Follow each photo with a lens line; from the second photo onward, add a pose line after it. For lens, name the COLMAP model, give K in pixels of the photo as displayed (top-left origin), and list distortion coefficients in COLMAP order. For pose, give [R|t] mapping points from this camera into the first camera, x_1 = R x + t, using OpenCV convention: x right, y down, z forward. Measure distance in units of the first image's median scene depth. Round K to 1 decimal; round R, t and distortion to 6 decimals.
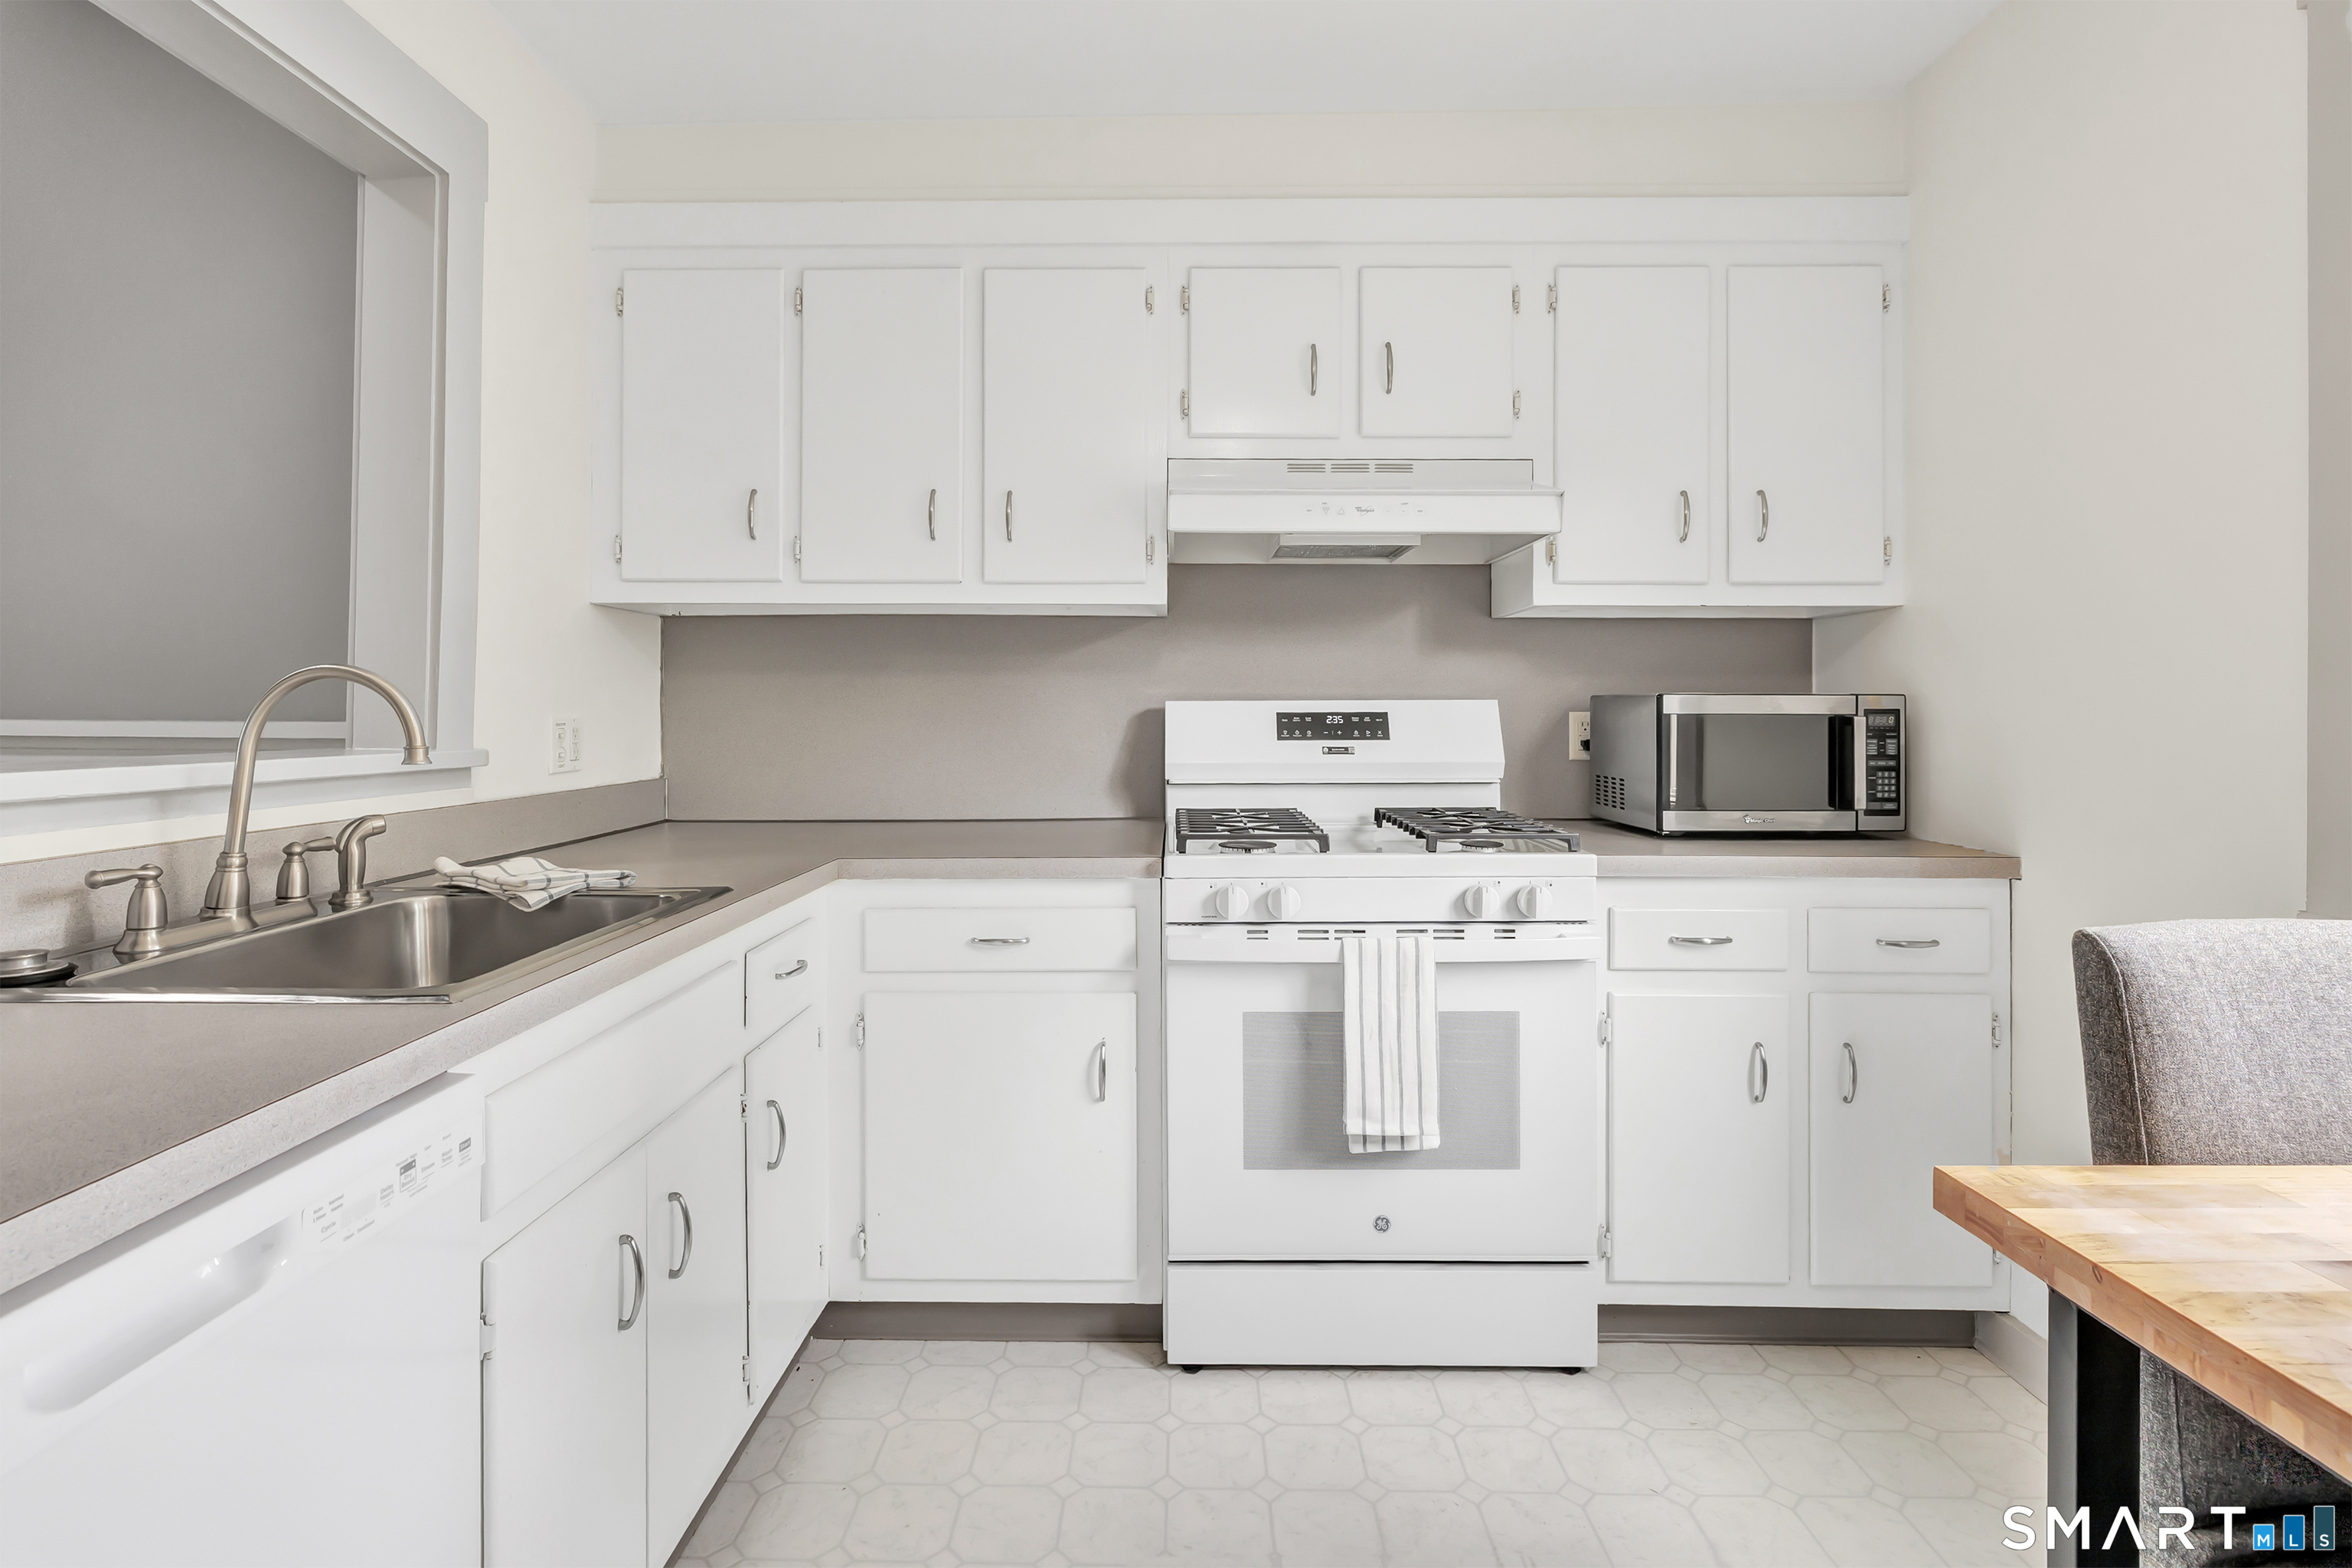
lens RADIAL K [[1106.3, 0, 1162.2], [0, 1106.3, 707.3], [0, 0, 1]] dist [0.001320, 0.000391]
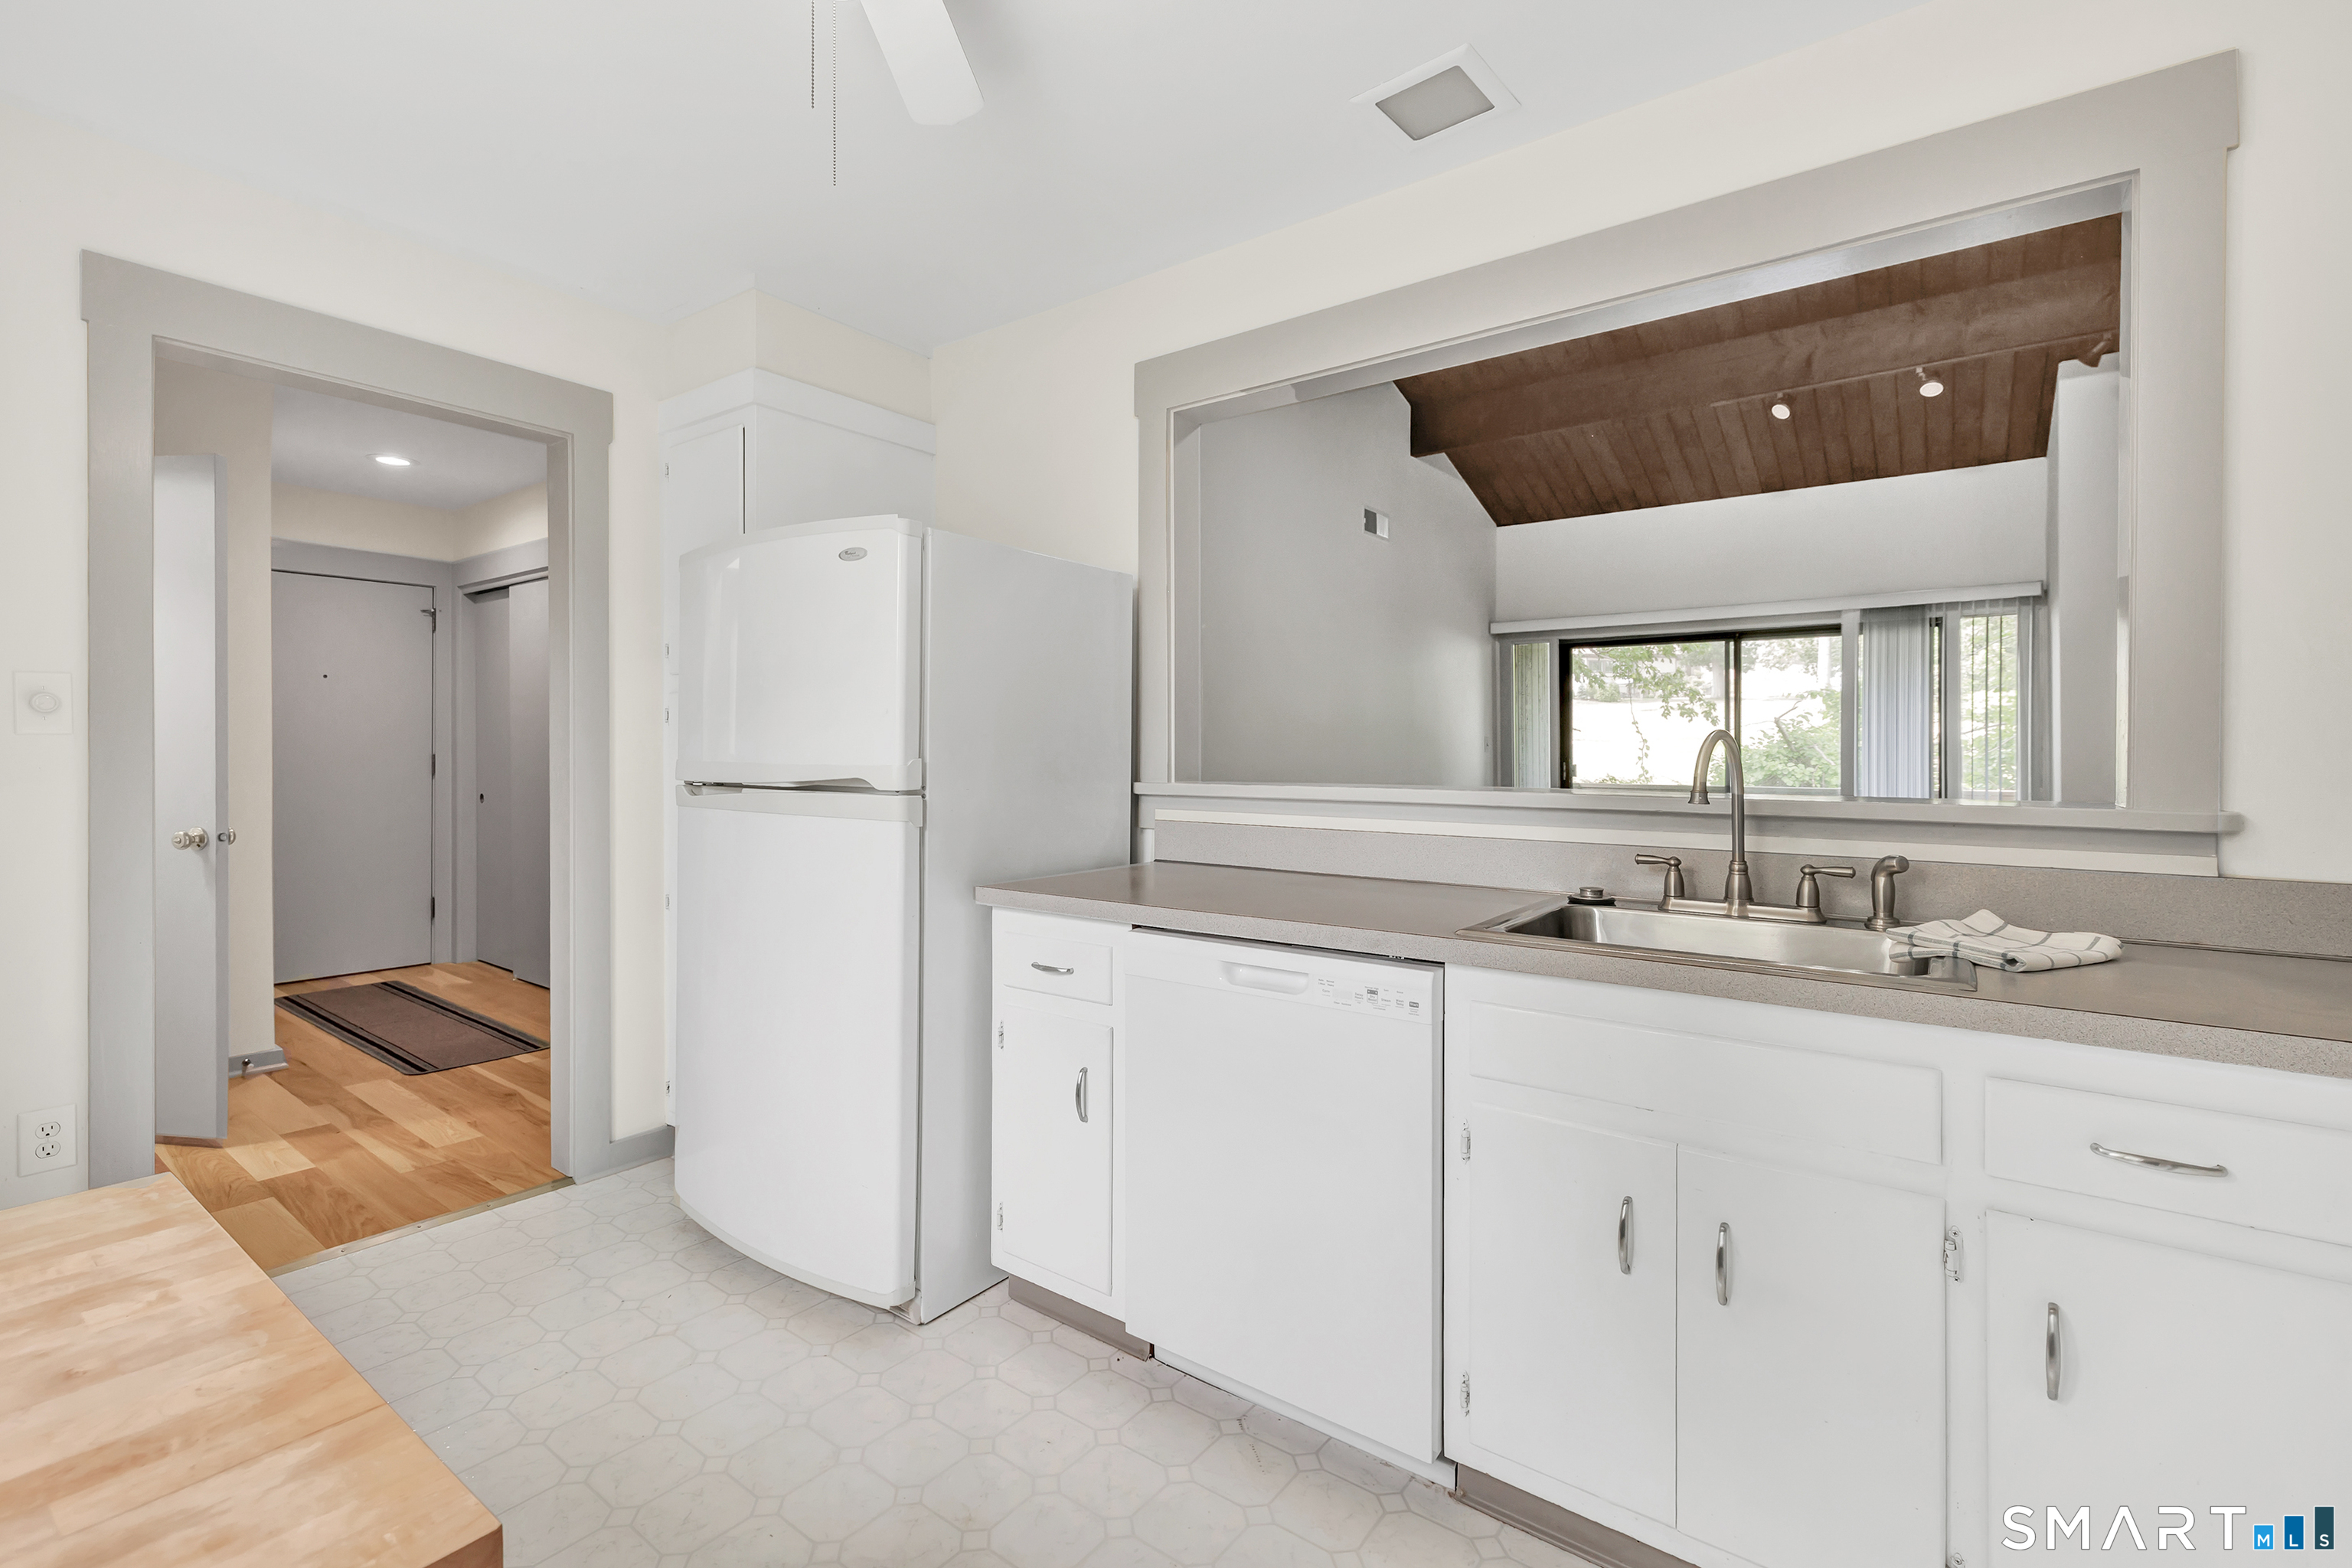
lens RADIAL K [[1053.8, 0, 1165.0], [0, 1053.8, 759.0], [0, 0, 1]] dist [0.001993, 0.000590]
pose [[-0.592309, 0.001852, -0.805709, 0.454350], [-0.001160, 0.999994, 0.003151, -0.002284], [0.805710, 0.002801, -0.592303, 0.785319]]
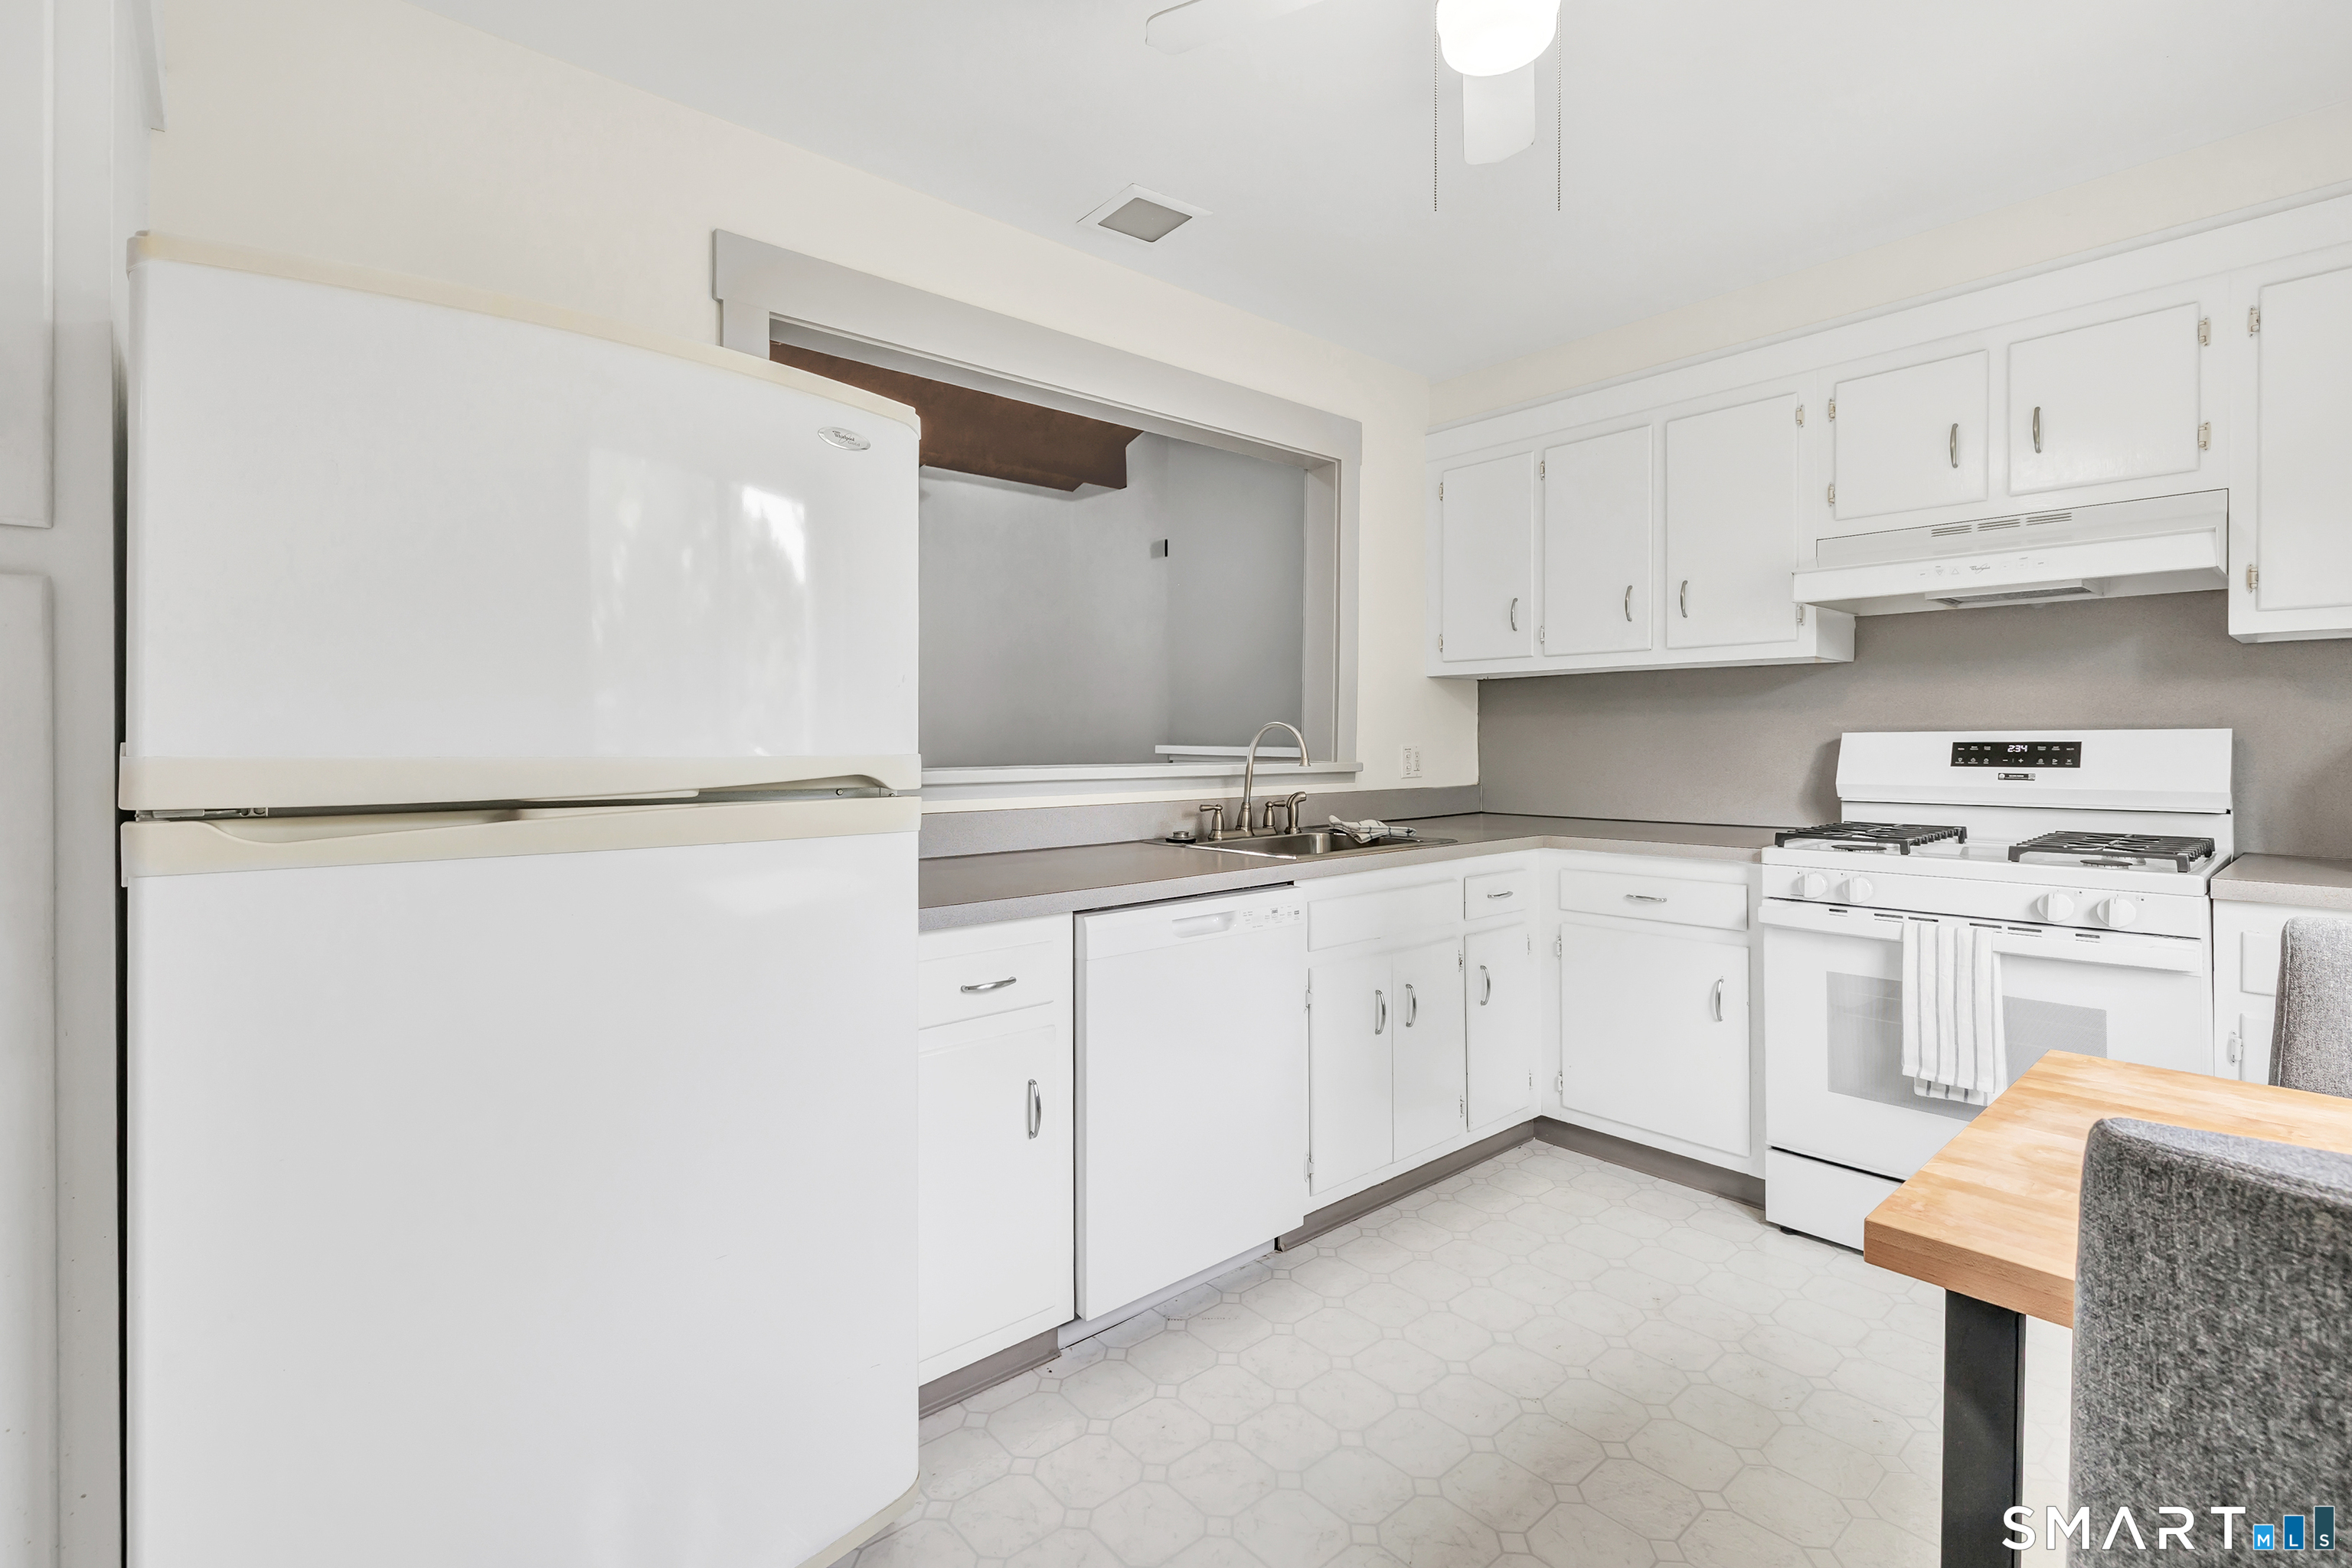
lens RADIAL K [[1055.7, 0, 1166.3], [0, 1055.7, 737.5], [0, 0, 1]] dist [0.000584, -0.000047]
pose [[0.665417, -0.003780, -0.746462, 0.464118], [0.004804, 0.999988, -0.000782, -0.003811], [0.746457, -0.003066, 0.665427, -0.395890]]
